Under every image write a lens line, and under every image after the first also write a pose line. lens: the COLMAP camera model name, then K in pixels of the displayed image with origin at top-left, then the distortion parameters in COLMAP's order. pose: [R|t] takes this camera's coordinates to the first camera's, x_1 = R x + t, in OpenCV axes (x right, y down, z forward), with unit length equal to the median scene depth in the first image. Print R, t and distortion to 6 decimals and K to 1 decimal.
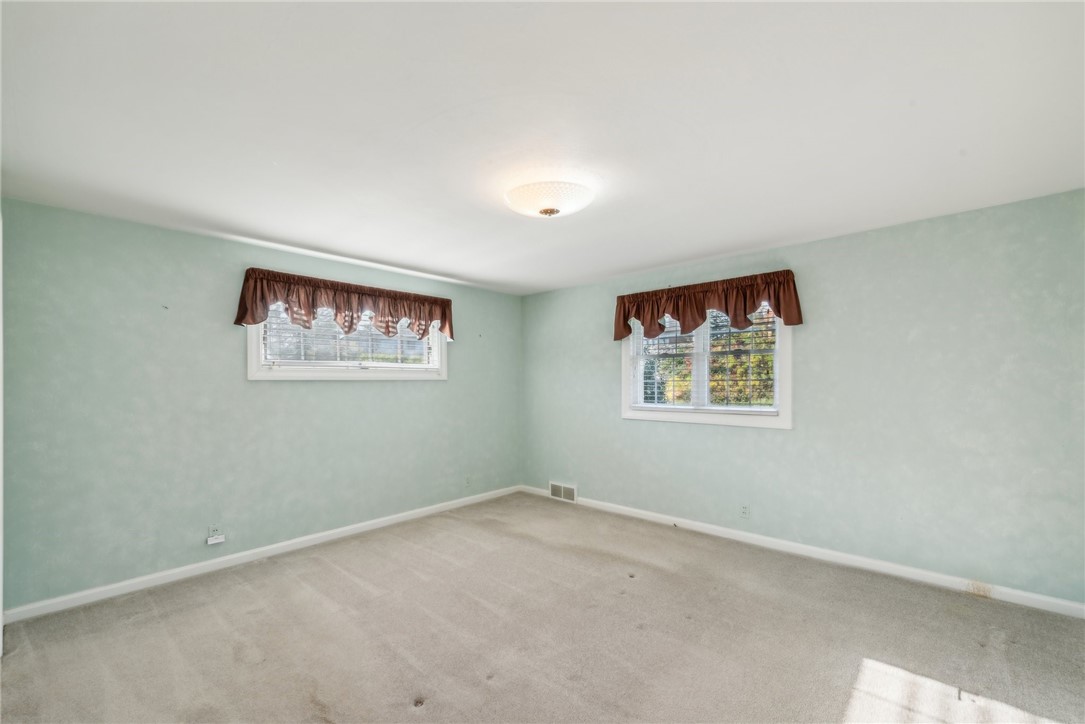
lens RADIAL K [[435.2, 0, 547.7], [0, 435.2, 364.2], [0, 0, 1]] dist [0.011155, -0.000416]
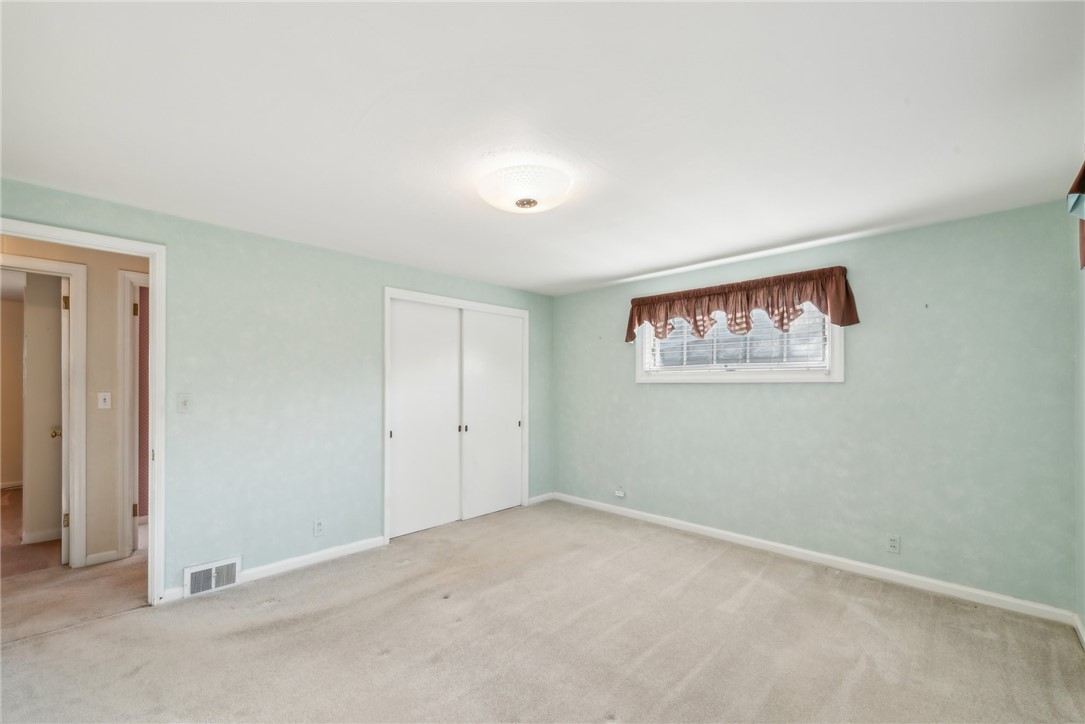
lens RADIAL K [[436.3, 0, 544.1], [0, 436.3, 374.4], [0, 0, 1]] dist [0.011173, -0.000076]
pose [[-0.007189, -0.018913, -0.999795, 0.564777], [0.039674, 0.999029, -0.019184, 0.021490], [0.999187, -0.039804, -0.006432, 0.636540]]
